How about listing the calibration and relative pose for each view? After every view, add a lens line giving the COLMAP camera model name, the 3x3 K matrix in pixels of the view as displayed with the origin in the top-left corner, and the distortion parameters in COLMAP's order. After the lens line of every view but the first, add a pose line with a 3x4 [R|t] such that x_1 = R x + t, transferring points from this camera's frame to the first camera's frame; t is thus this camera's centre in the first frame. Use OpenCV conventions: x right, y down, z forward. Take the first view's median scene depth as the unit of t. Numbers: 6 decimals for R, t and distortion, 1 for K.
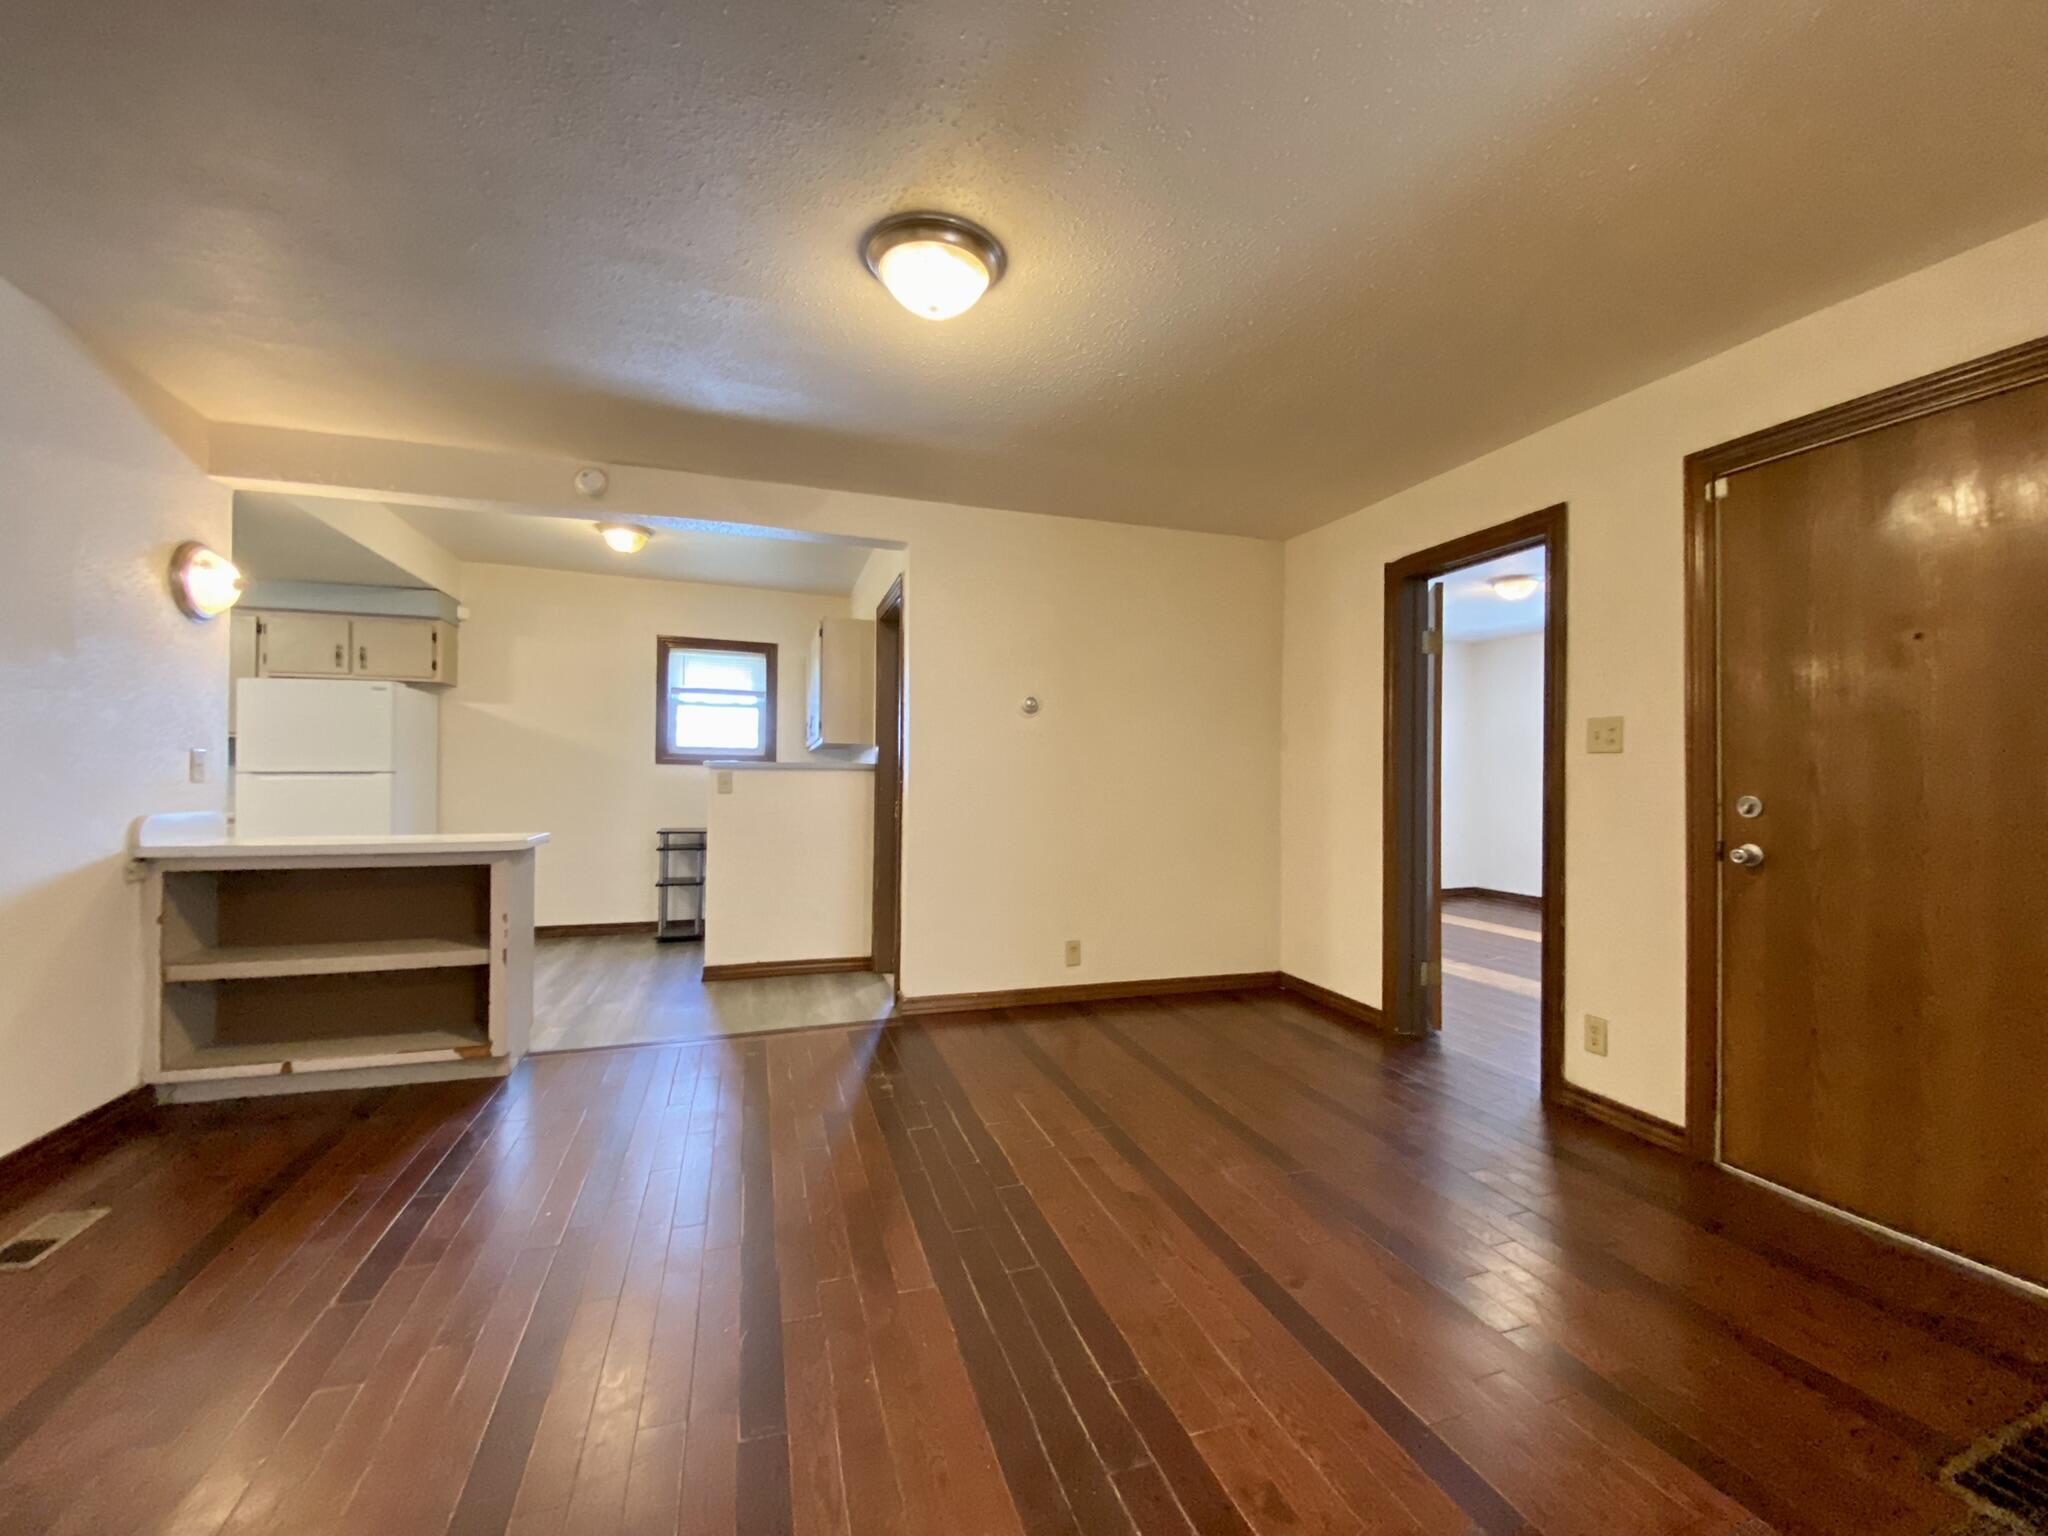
lens RADIAL K [[821.6, 0, 1049.2], [0, 821.6, 765.5], [0, 0, 1]] dist [-0.001373, -0.000175]
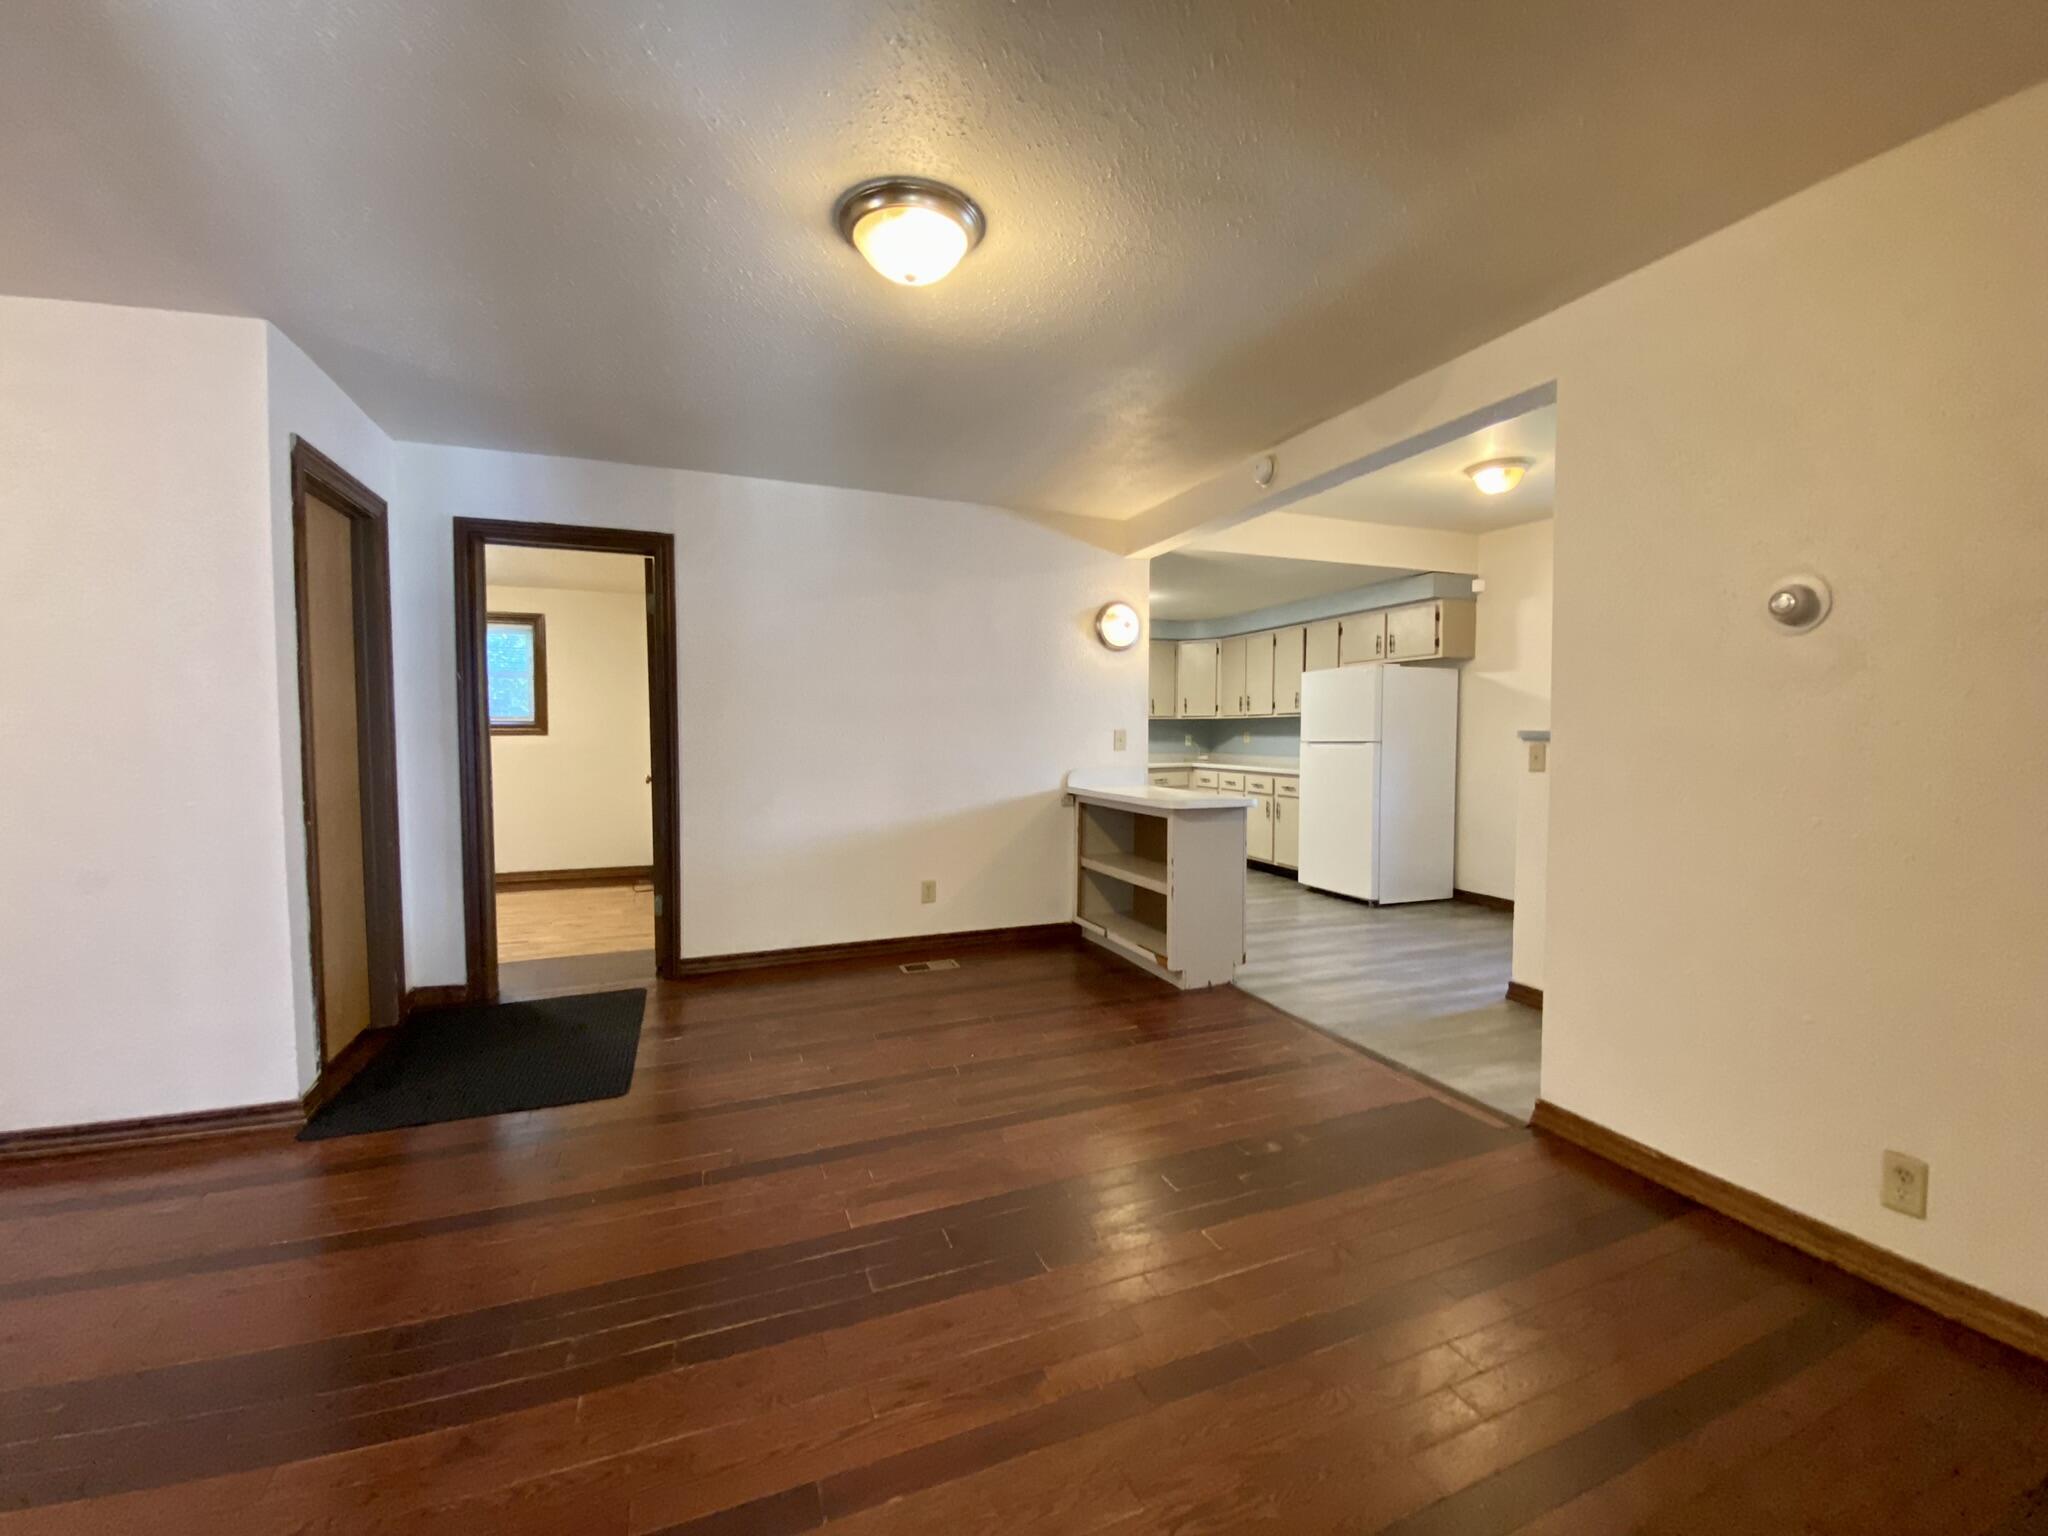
lens RADIAL K [[829.6, 0, 1024.0], [0, 829.6, 768.0], [0, 0, 1]] dist [0.020869, -0.017575]
pose [[0.032703, 0.037145, -0.998775, 0.500116], [0.011194, 0.999233, 0.037529, -0.006785], [0.999402, -0.012407, 0.032262, 0.629013]]
